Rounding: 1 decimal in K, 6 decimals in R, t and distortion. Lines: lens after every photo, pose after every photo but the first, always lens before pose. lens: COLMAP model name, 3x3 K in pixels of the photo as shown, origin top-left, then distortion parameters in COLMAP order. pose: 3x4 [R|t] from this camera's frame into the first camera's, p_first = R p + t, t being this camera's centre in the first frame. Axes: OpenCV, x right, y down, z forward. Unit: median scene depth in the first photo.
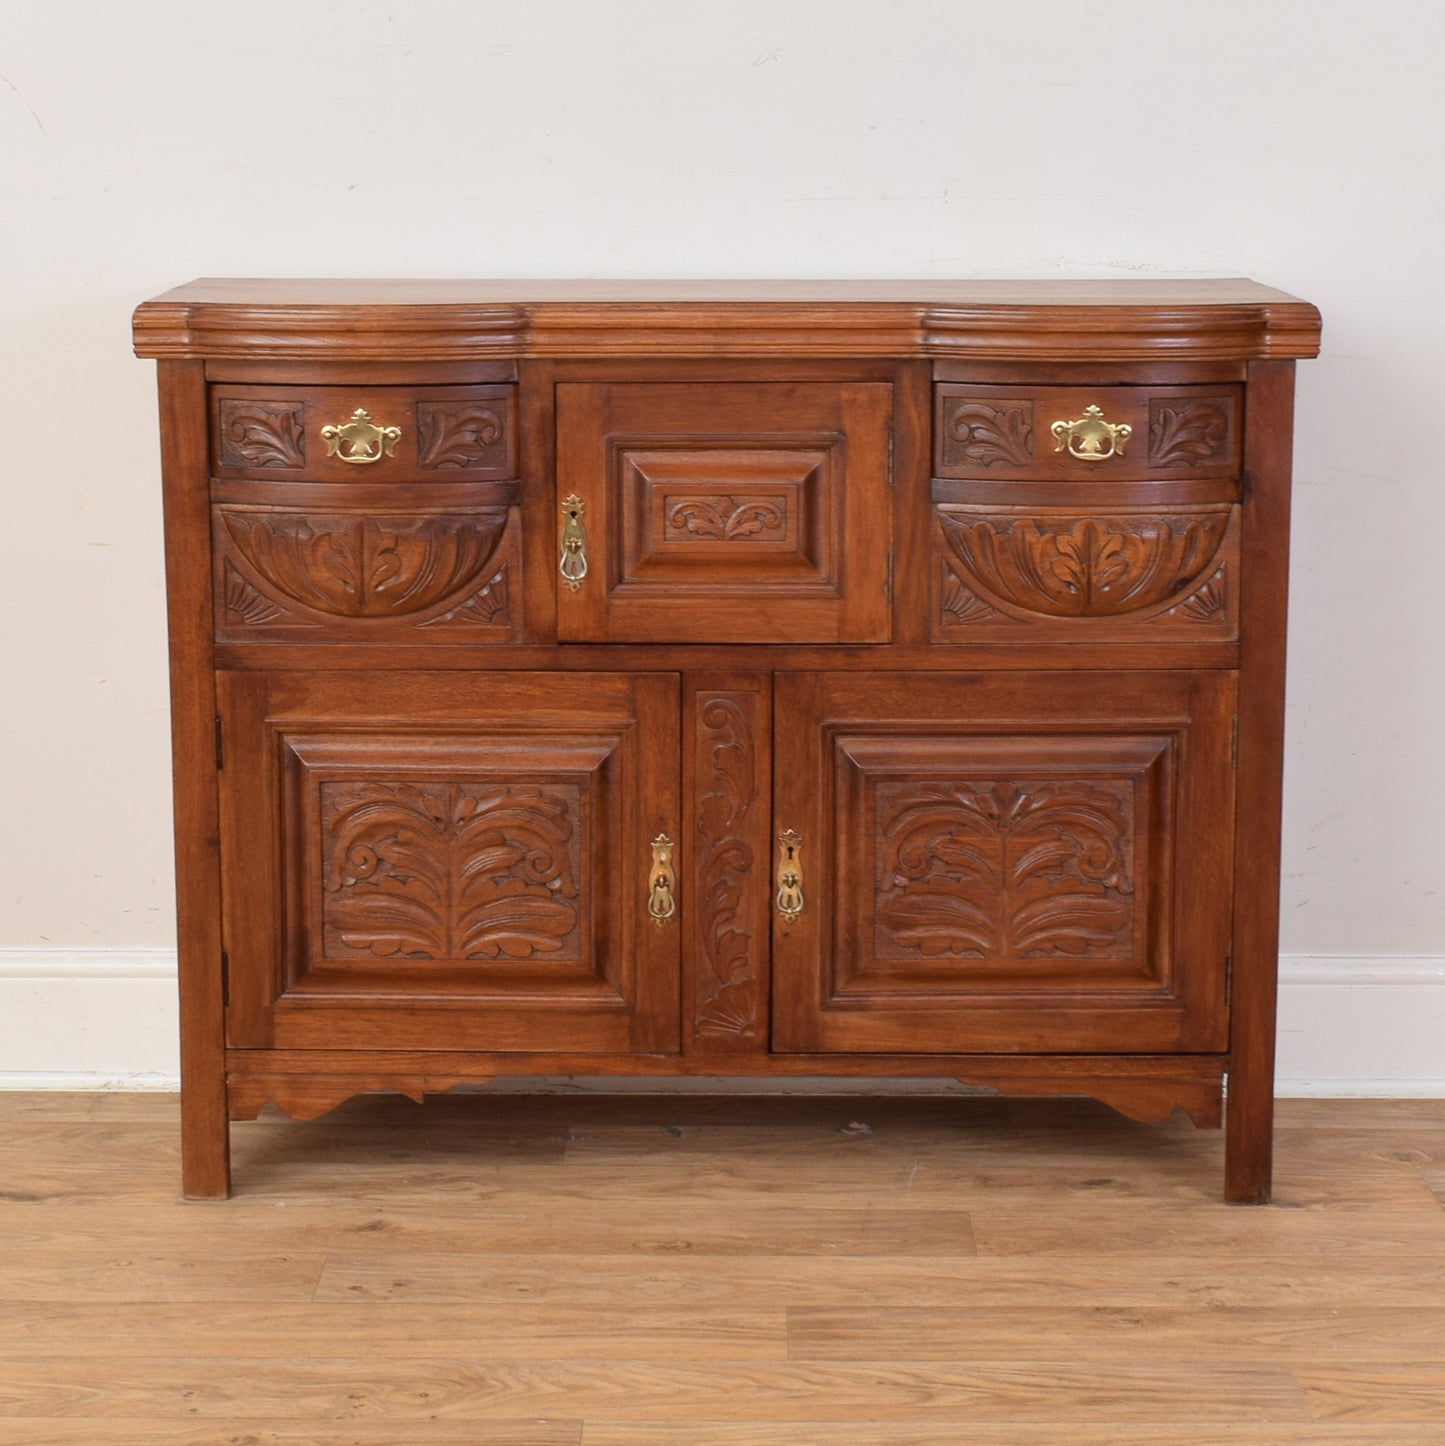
lens RADIAL K [[3412.4, 0, 671.3], [0, 3412.4, 749.0], [0, 0, 1]] dist [-0.016408, -0.052633]
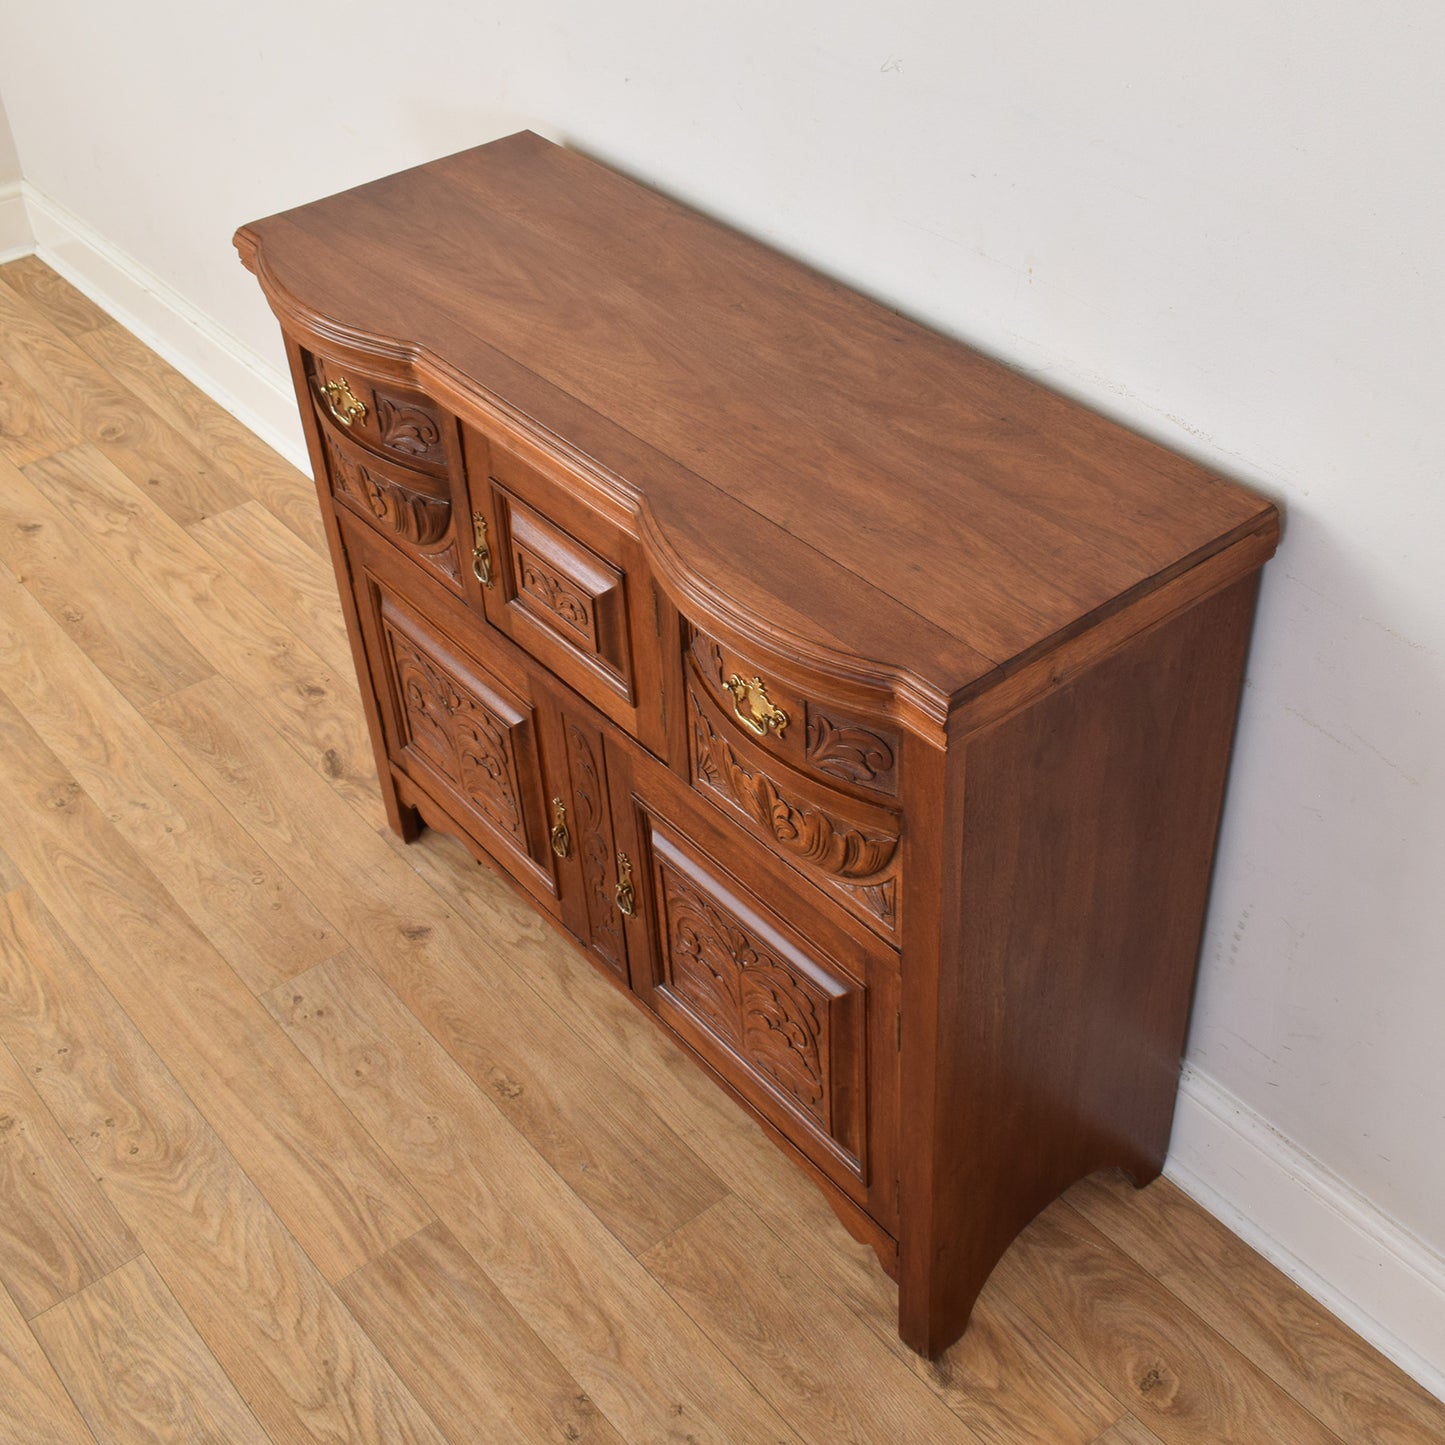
lens RADIAL K [[1930.9, 0, 780.5], [0, 1930.9, 687.9], [0, 0, 1]] dist [-0.026856, 0.008535]
pose [[0.648184, 0.458611, -0.607893, 0.423879], [-0.118290, 0.849251, 0.514569, -0.349504], [0.752240, -0.261628, 0.604719, 0.692494]]
